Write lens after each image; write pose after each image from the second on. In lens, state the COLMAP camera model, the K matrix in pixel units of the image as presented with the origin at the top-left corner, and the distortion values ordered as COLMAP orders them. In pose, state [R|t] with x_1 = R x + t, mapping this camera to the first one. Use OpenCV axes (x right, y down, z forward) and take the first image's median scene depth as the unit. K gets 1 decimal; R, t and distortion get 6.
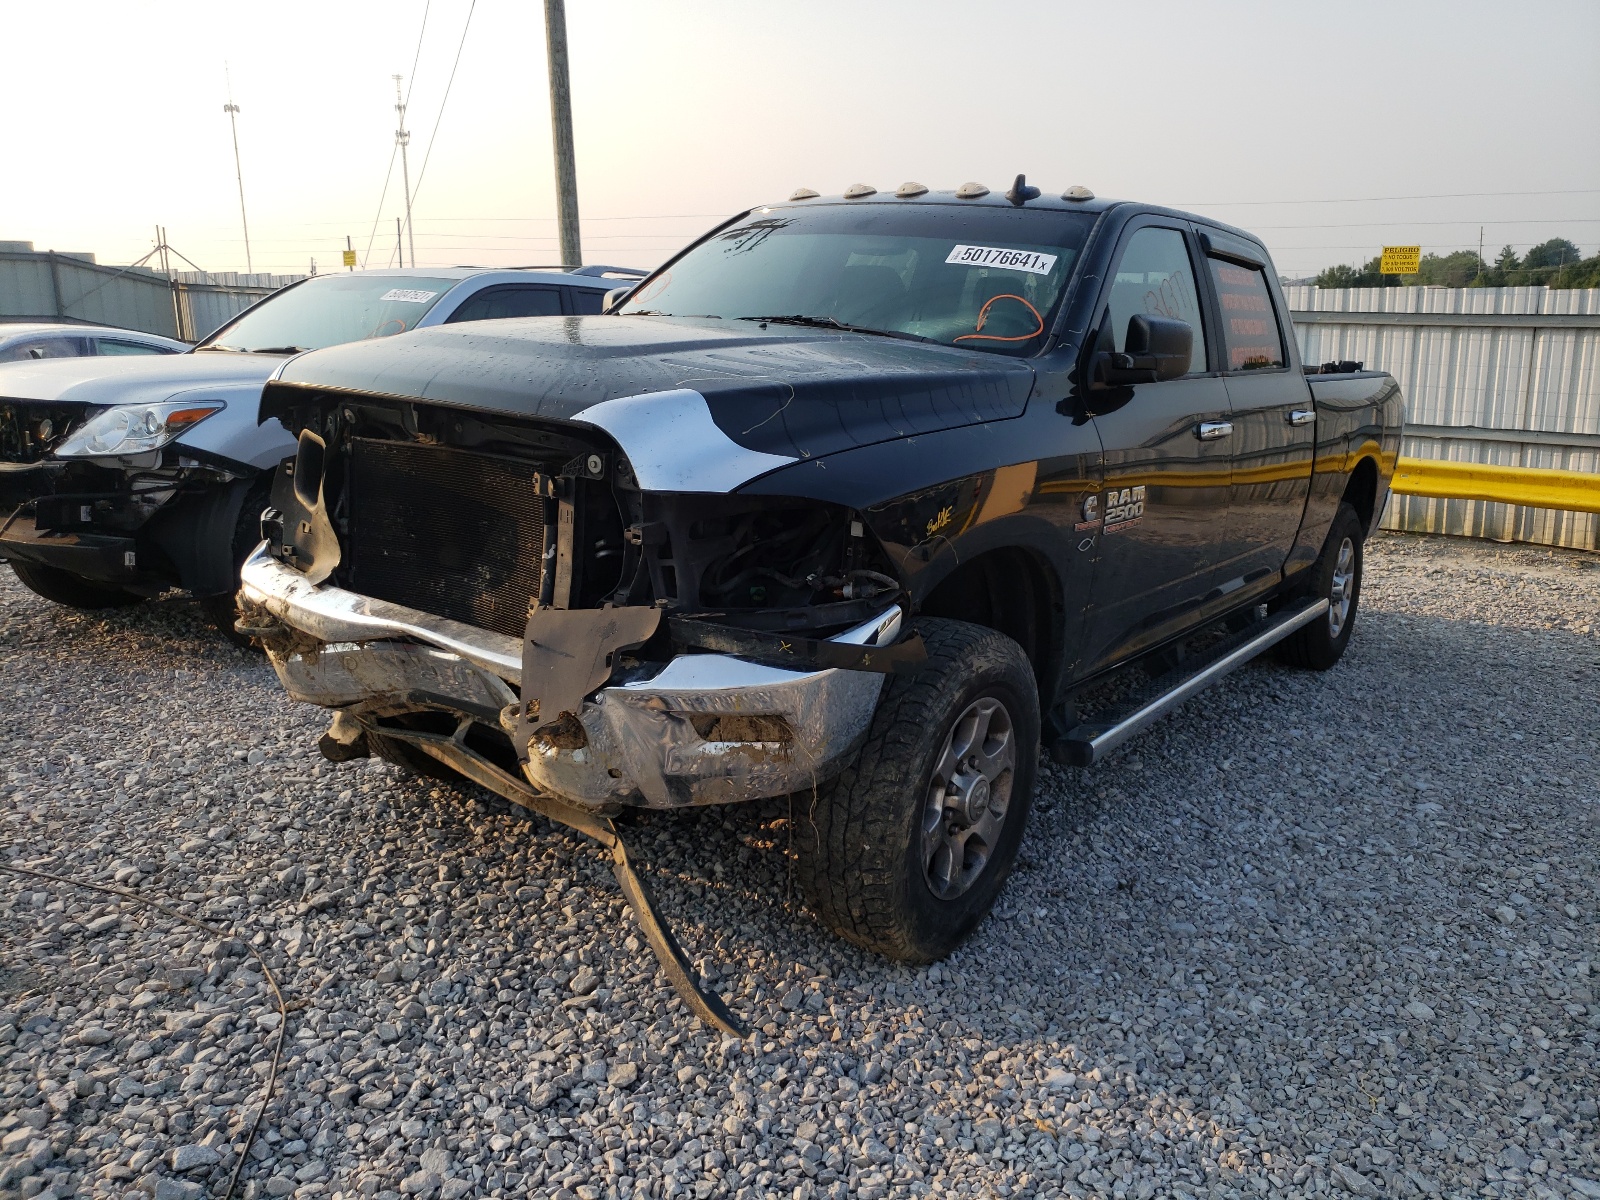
lens RADIAL K [[1259.5, 0, 844.2], [0, 1259.5, 598.7], [0, 0, 1]] dist [0.001021, -0.004983]
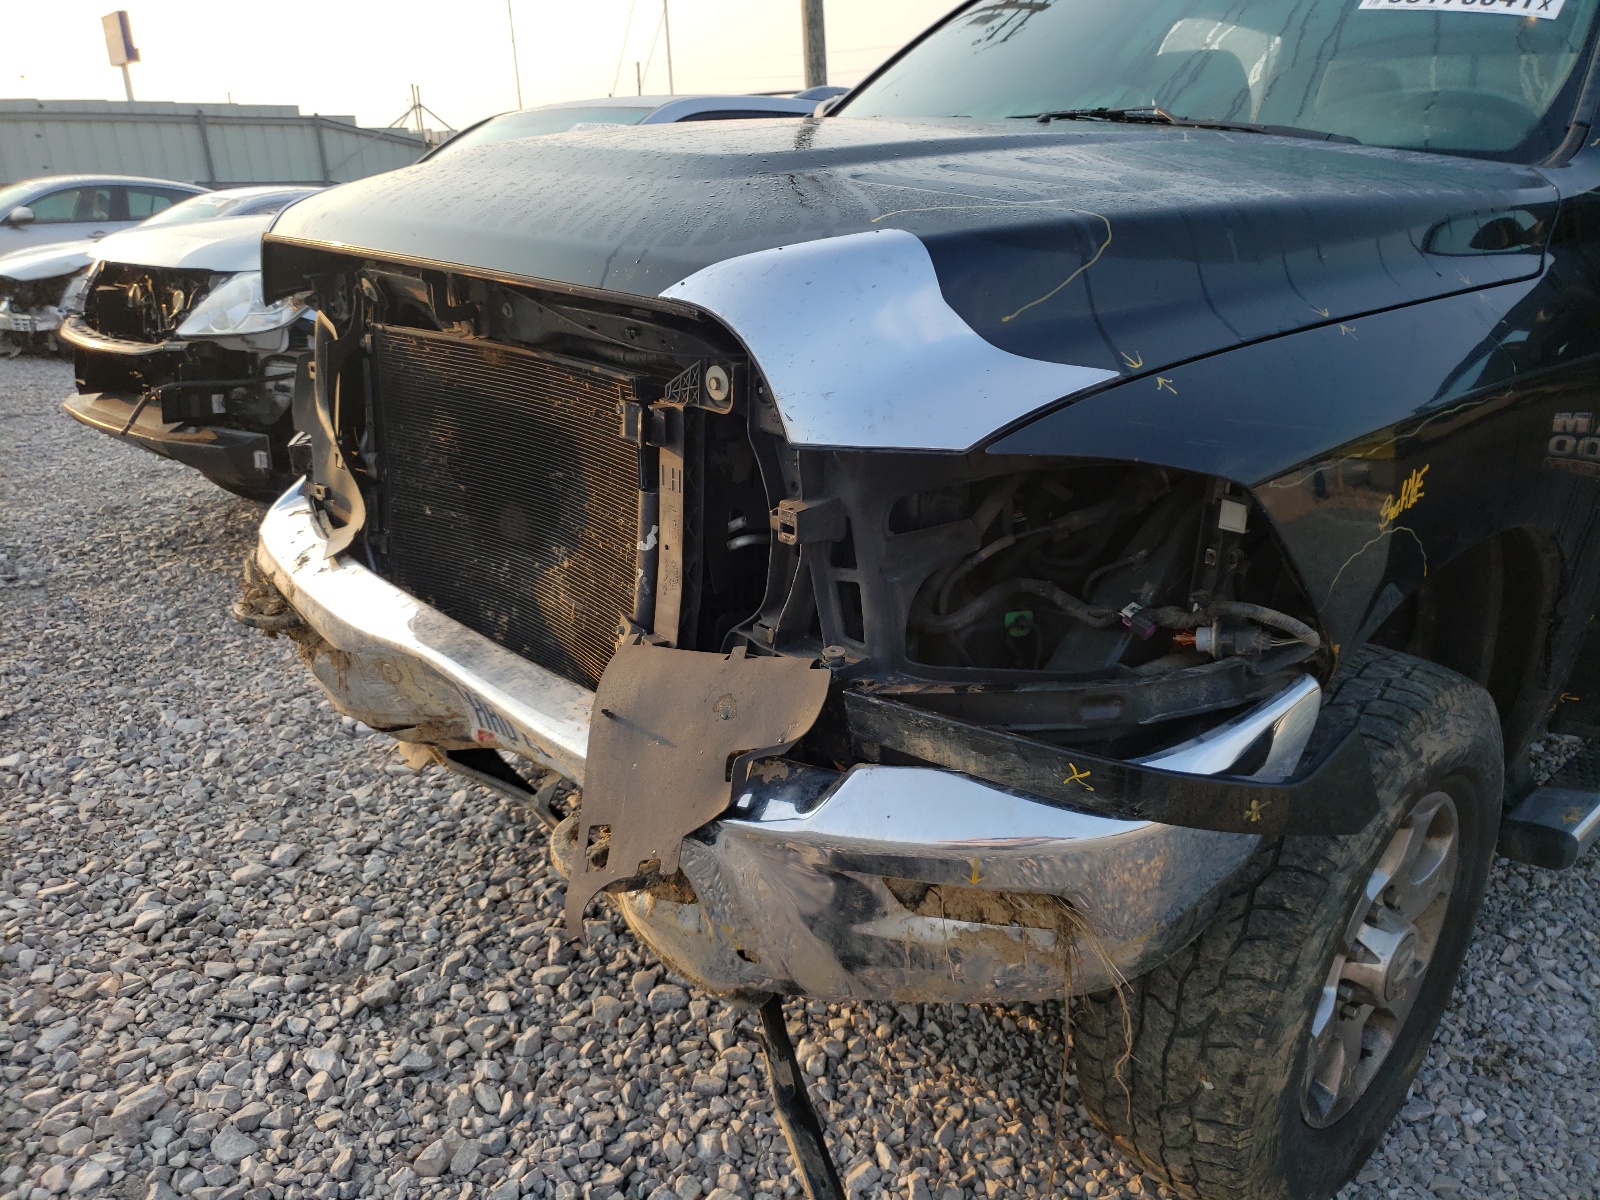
lens RADIAL K [[1259.5, 0, 844.2], [0, 1259.5, 598.7], [0, 0, 1]] dist [0.001021, -0.004983]
pose [[0.980210, 0.036879, -0.194495, -0.032367], [-0.015414, 0.993730, 0.110741, -0.059927], [0.197360, -0.105551, 0.974632, 0.388313]]
